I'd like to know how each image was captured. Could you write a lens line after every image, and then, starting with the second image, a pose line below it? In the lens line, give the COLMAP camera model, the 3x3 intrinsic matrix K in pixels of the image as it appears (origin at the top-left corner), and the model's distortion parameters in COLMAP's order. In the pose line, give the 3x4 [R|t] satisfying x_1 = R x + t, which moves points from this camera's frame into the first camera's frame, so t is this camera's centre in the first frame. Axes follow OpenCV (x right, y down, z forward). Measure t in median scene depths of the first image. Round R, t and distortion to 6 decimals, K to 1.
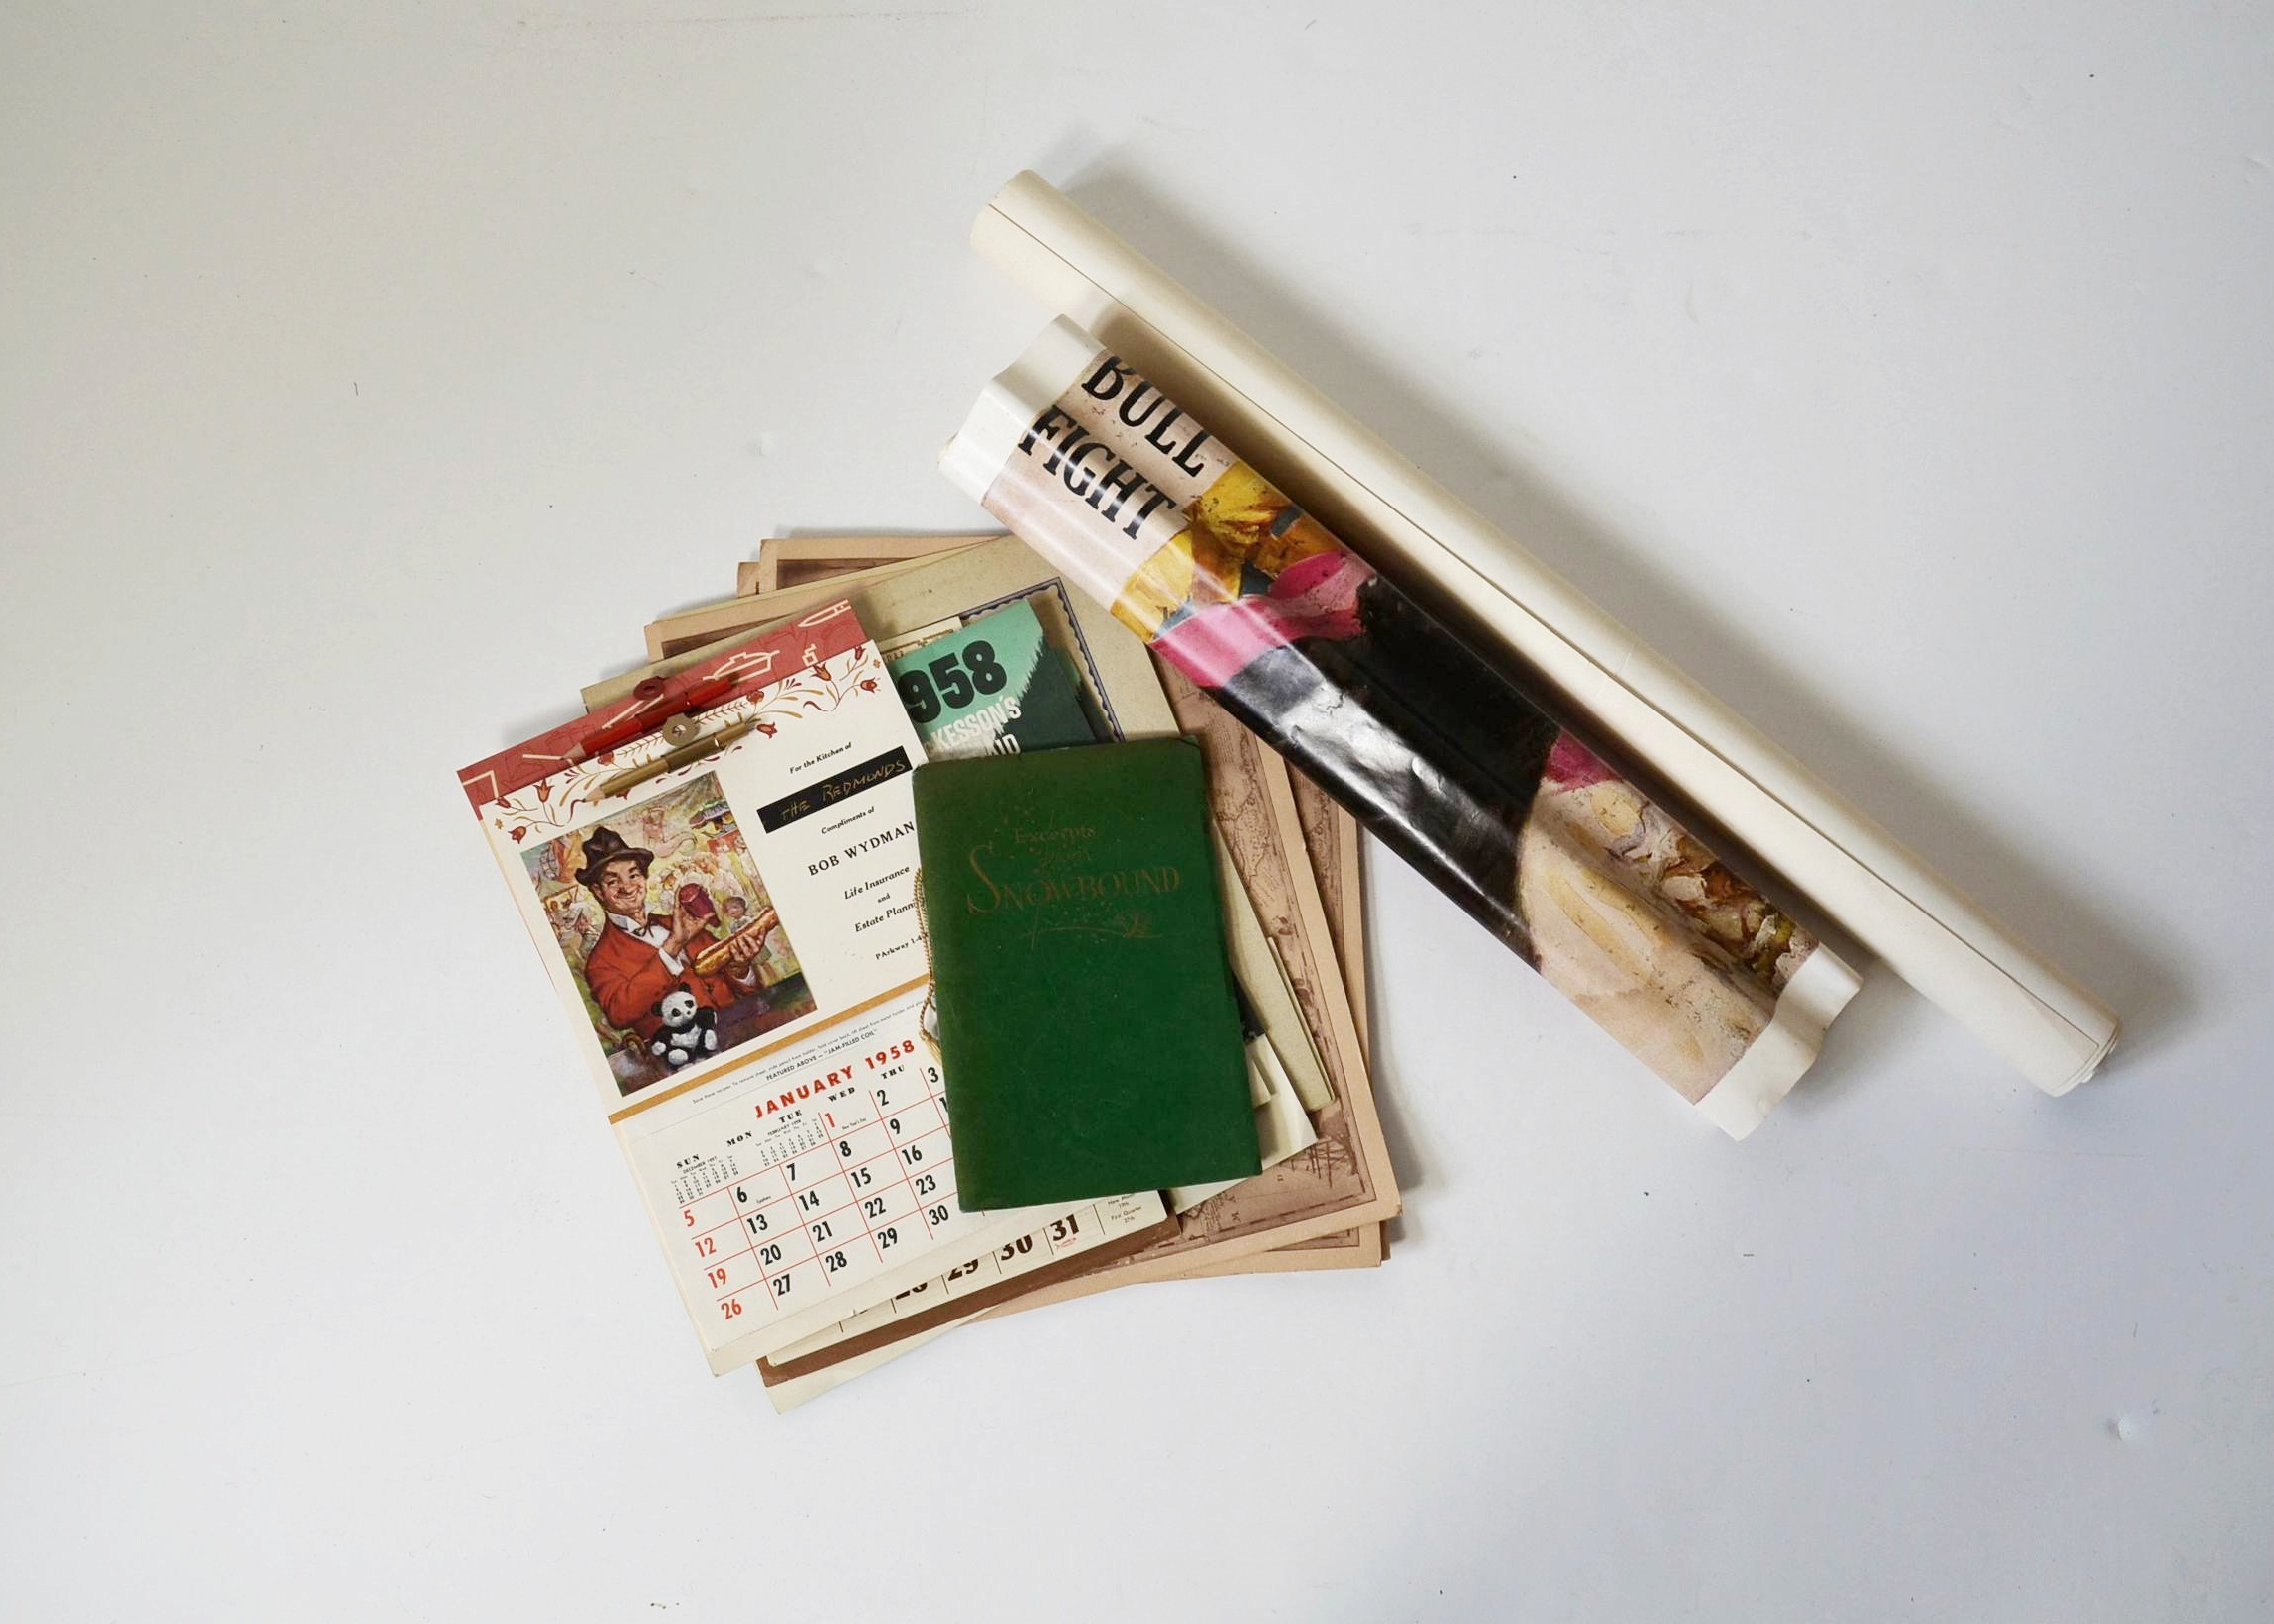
lens RADIAL K [[2182.3, 0, 1135.8], [0, 2182.3, 811.3], [0, 0, 1]] dist [0.008262, 0.000000]
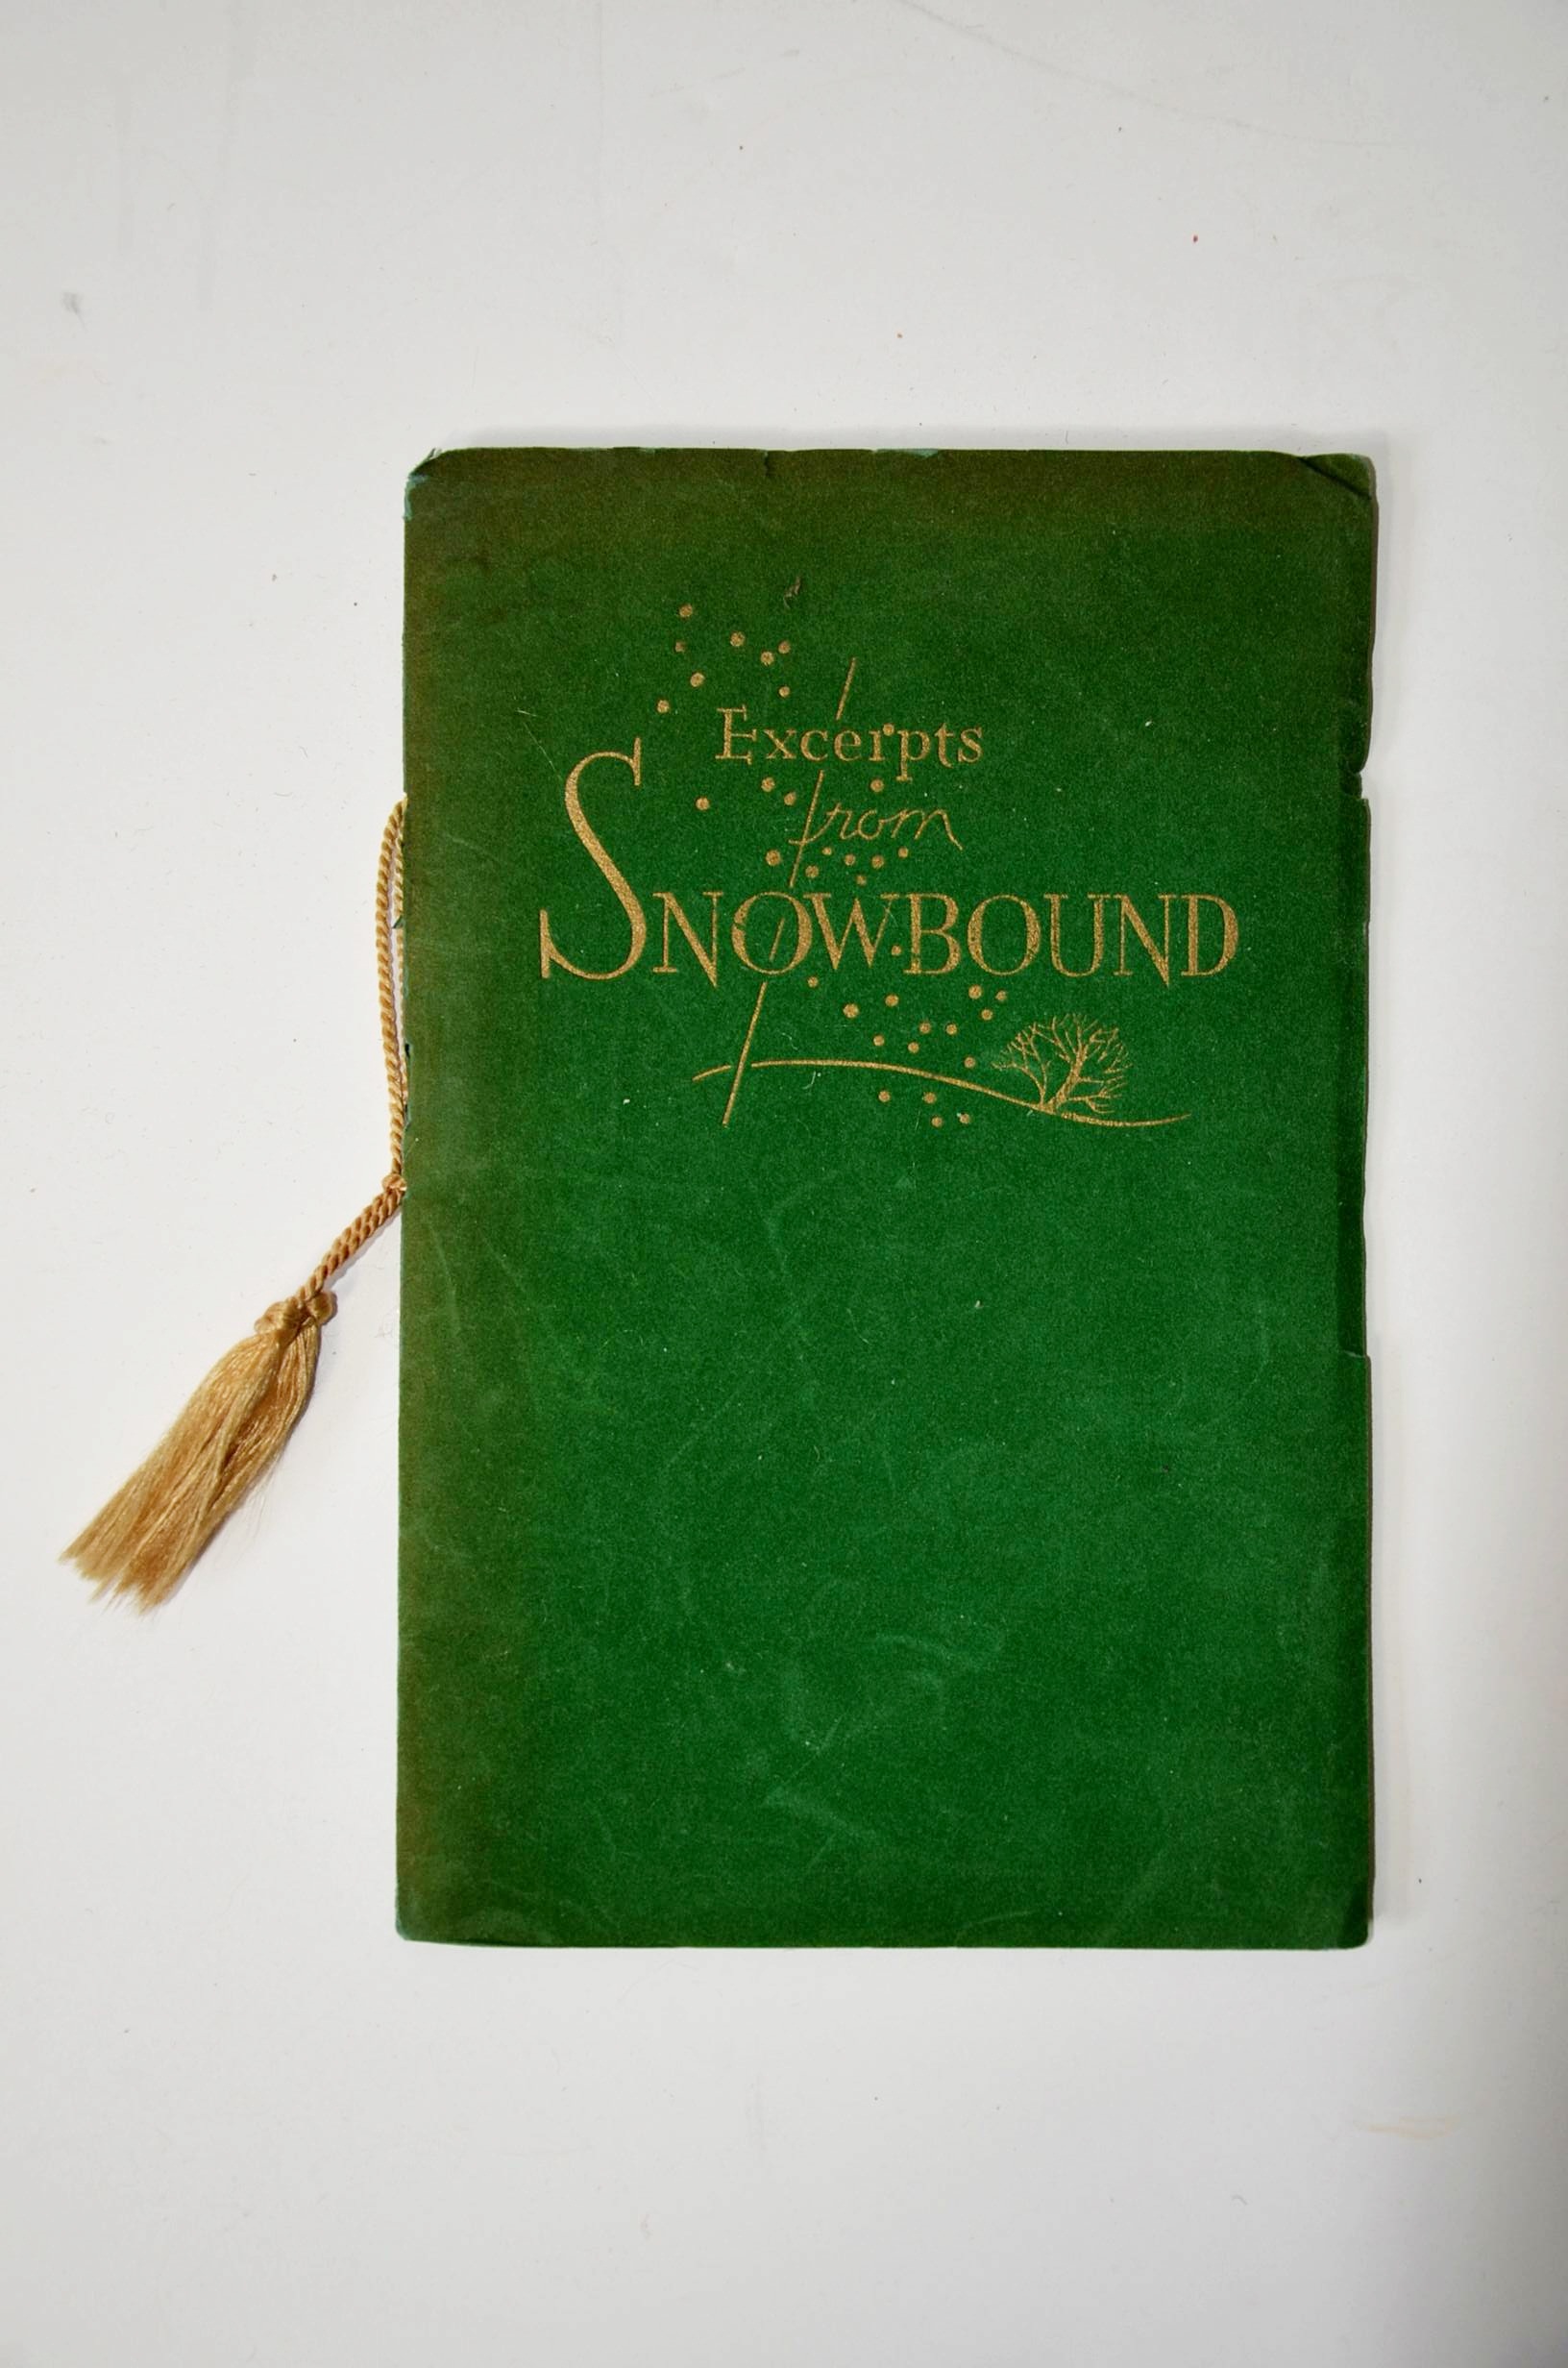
lens RADIAL K [[3505.9, 0, 784.9], [0, 3505.9, 1184.1], [0, 0, 1]] dist [0.012160, 0.000000]
pose [[0.992291, 0.122287, -0.020113, -0.028620], [-0.122866, 0.991951, -0.030618, 0.087130], [0.016207, 0.032853, 0.999329, 0.509429]]
